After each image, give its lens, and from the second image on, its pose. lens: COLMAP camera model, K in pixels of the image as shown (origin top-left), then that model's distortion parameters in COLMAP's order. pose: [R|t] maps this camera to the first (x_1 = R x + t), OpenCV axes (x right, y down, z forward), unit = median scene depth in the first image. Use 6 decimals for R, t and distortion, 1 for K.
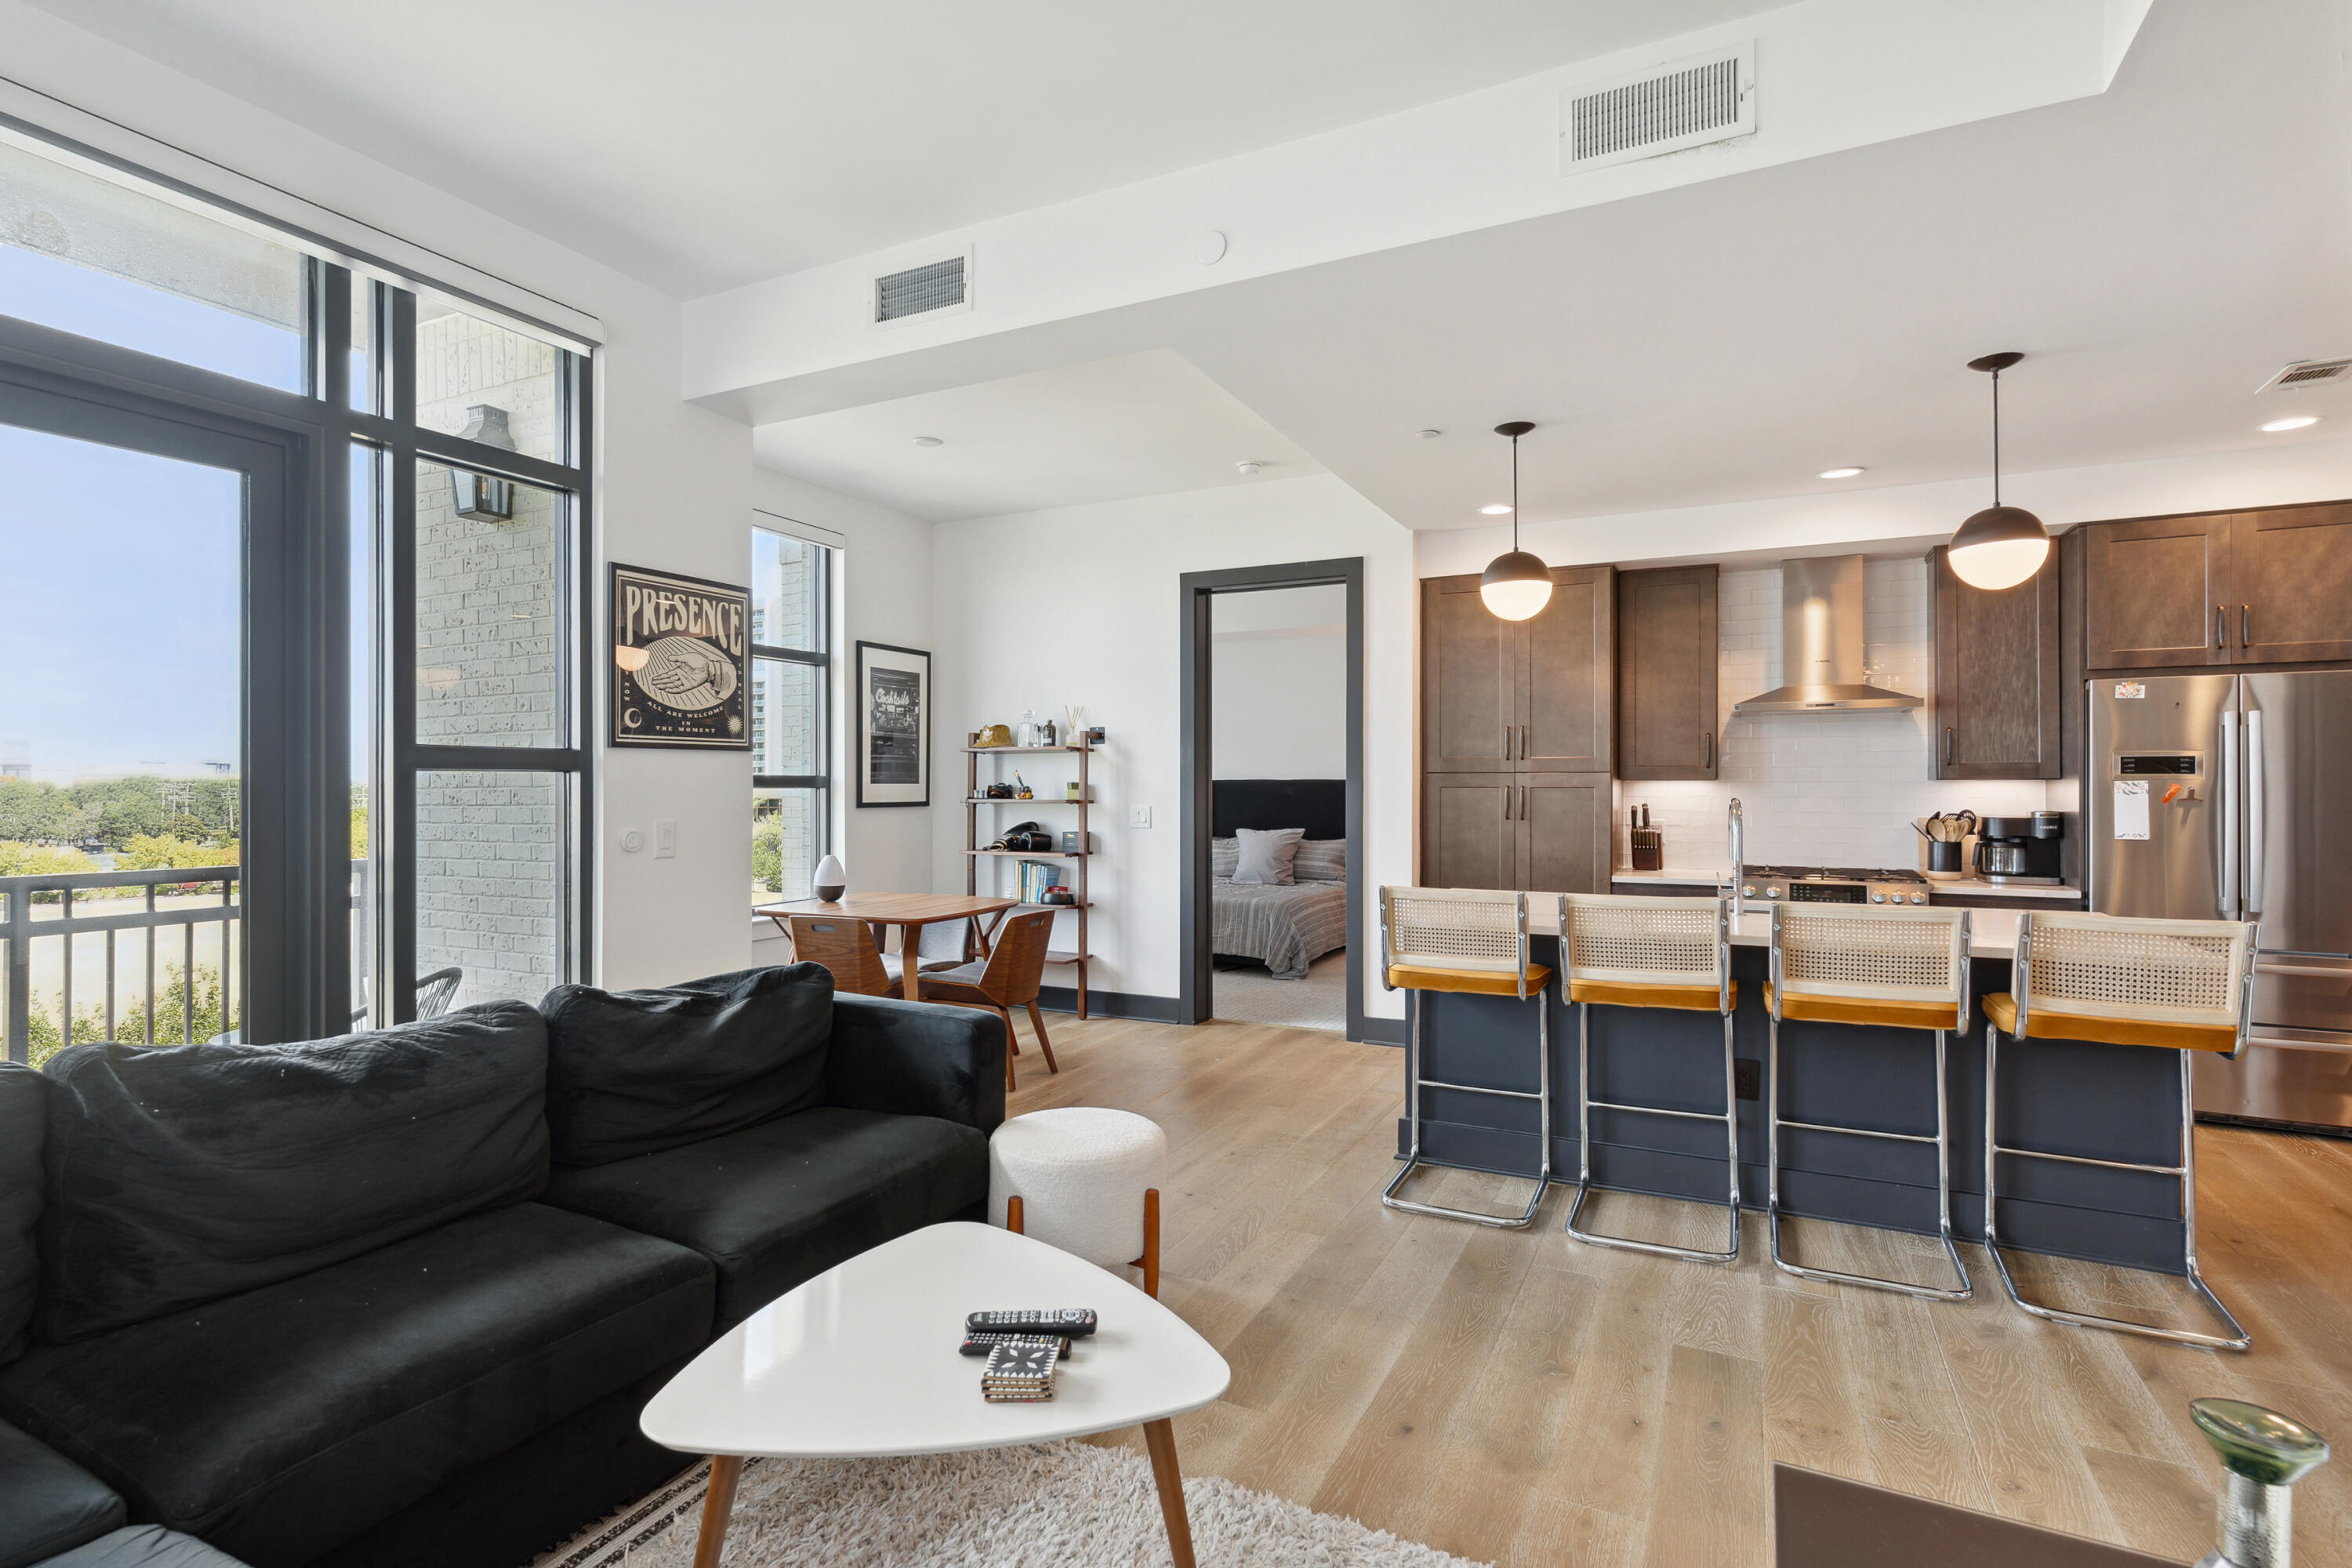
lens RADIAL K [[1148.0, 0, 1157.9], [0, 1148.0, 784.5], [0, 0, 1]] dist [0.001037, 0.001959]
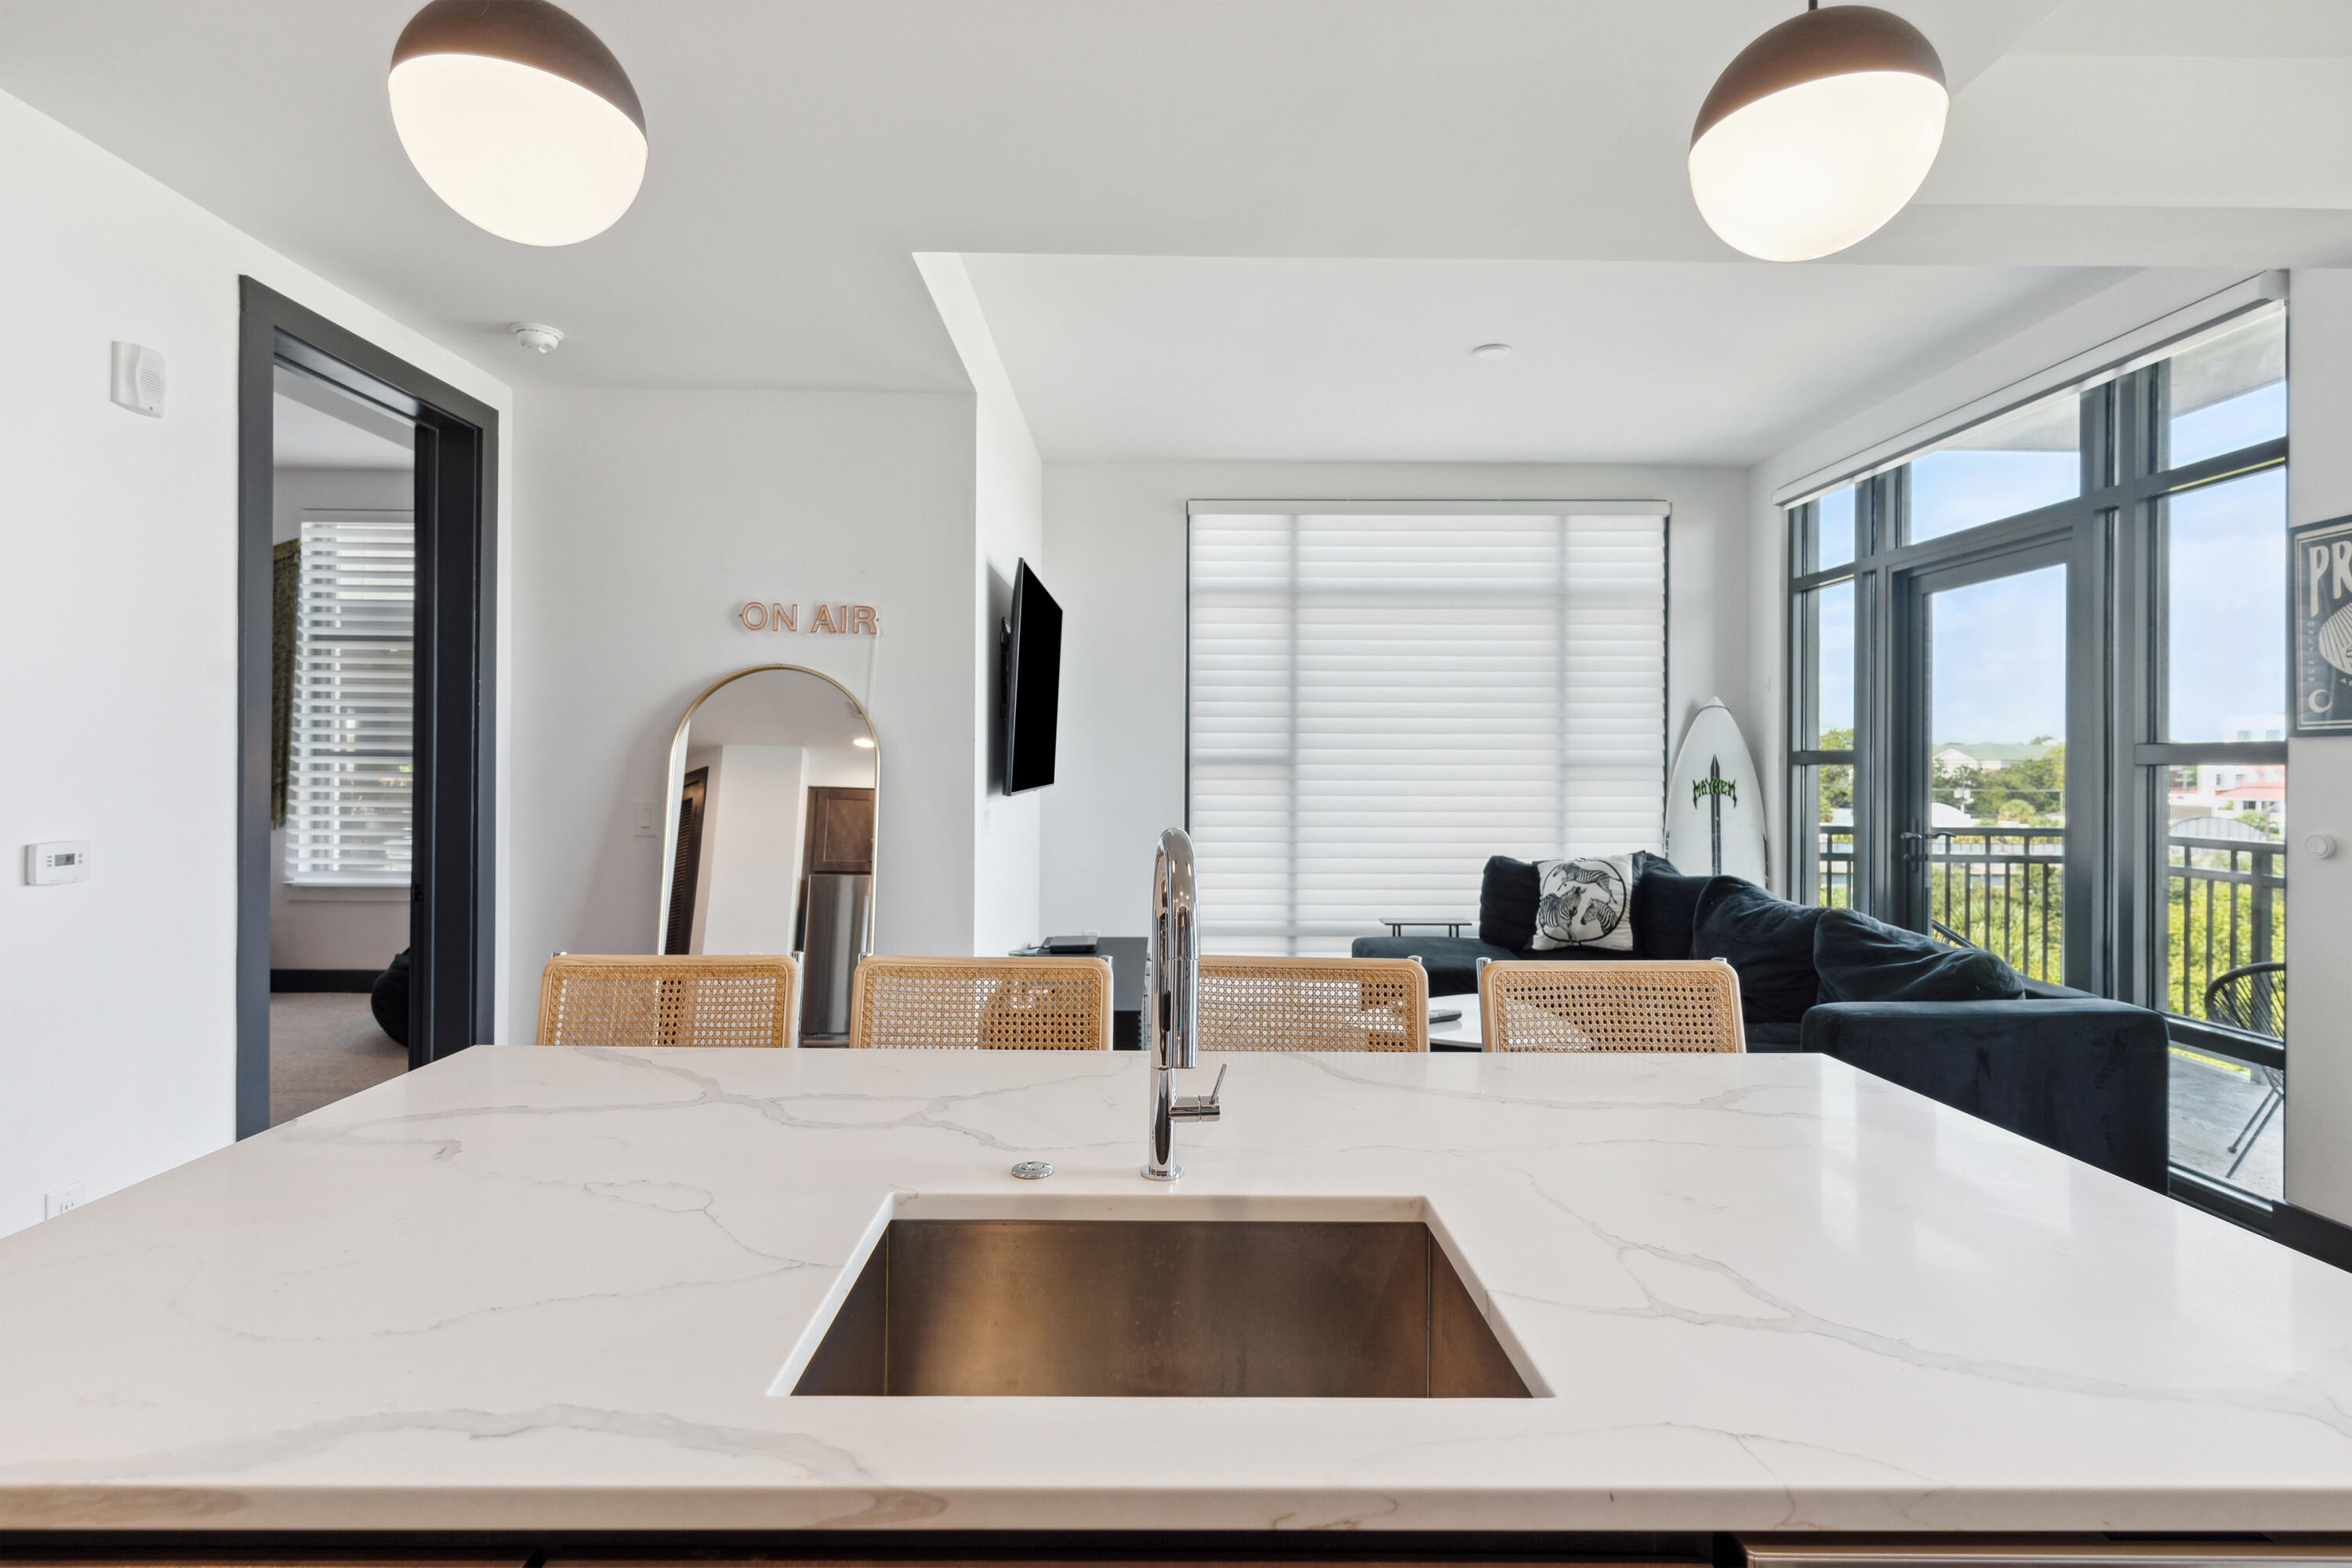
lens RADIAL K [[1148.0, 0, 1162.8], [0, 1148.0, 767.2], [0, 0, 1]] dist [0.001037, 0.001959]
pose [[-0.887514, -0.003638, -0.460767, 0.547682], [-0.004612, 0.999989, 0.000987, -0.003818], [0.460758, 0.003001, -0.887521, 1.065199]]
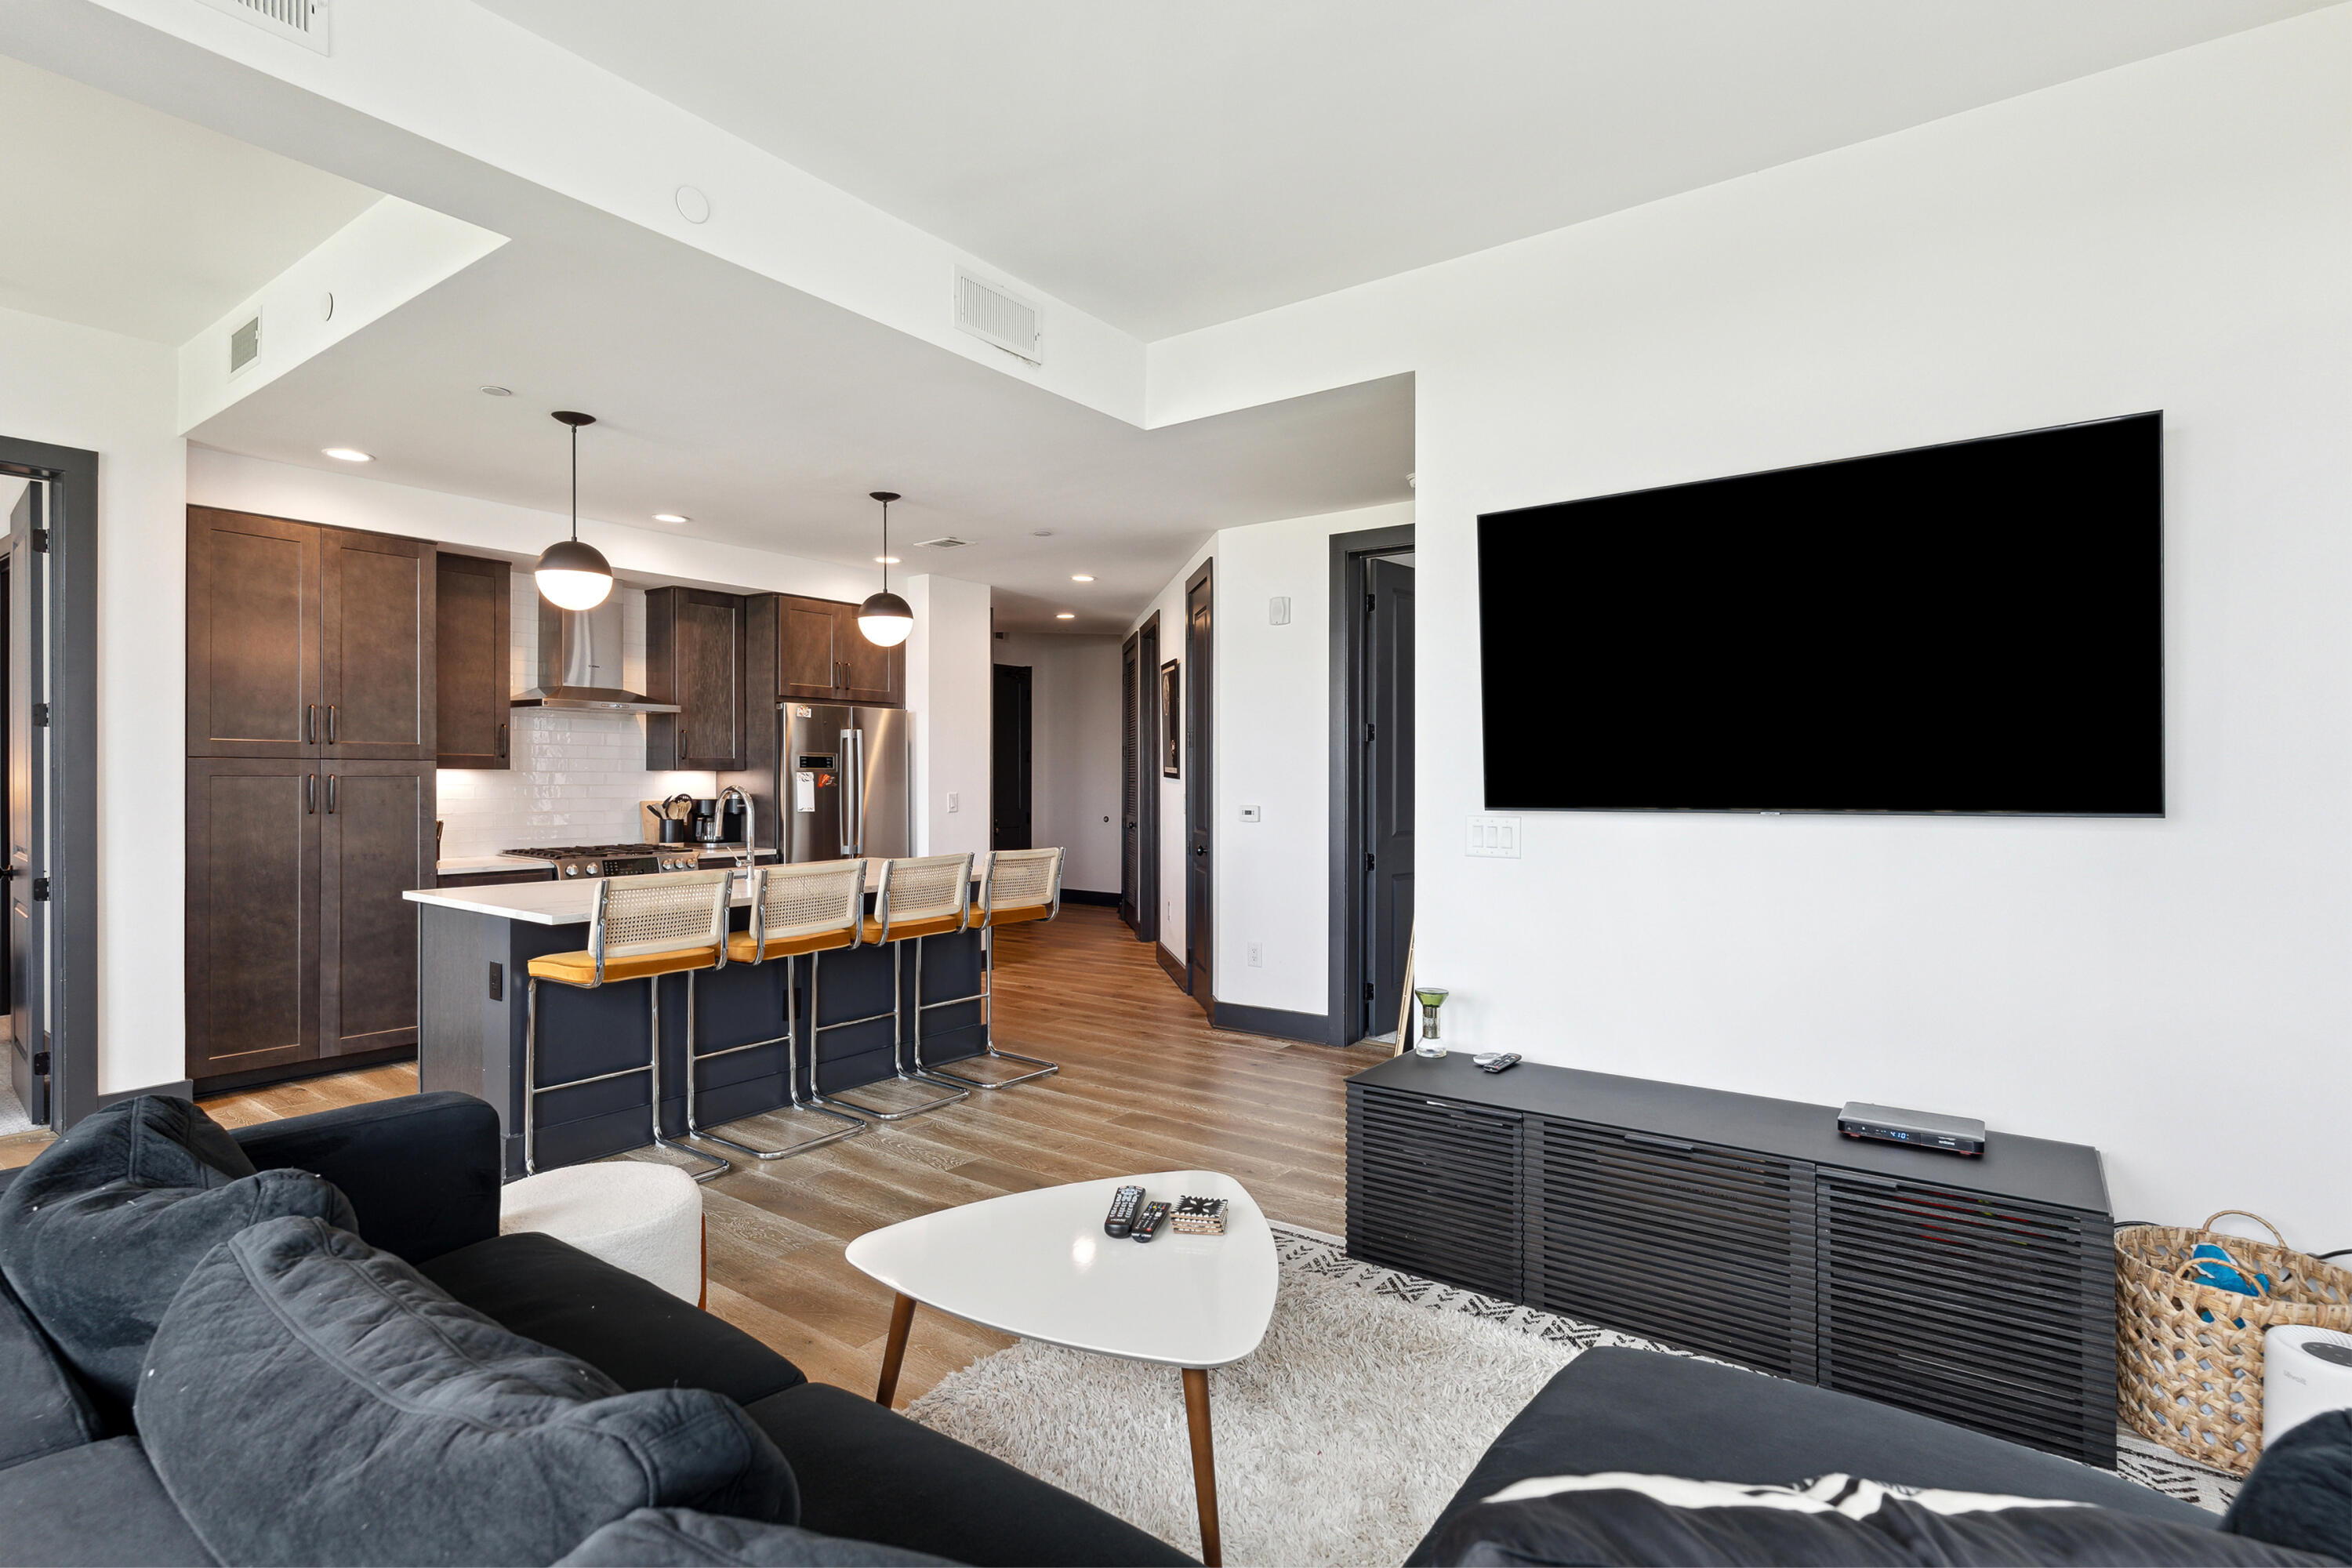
lens RADIAL K [[1148.0, 0, 1175.1], [0, 1148.0, 772.7], [0, 0, 1]] dist [0.001037, 0.001959]
pose [[0.154481, 0.003600, 0.987989, -0.533345], [-0.005699, 0.999980, -0.002753, -0.001917], [-0.987979, -0.005205, 0.154498, 0.291146]]
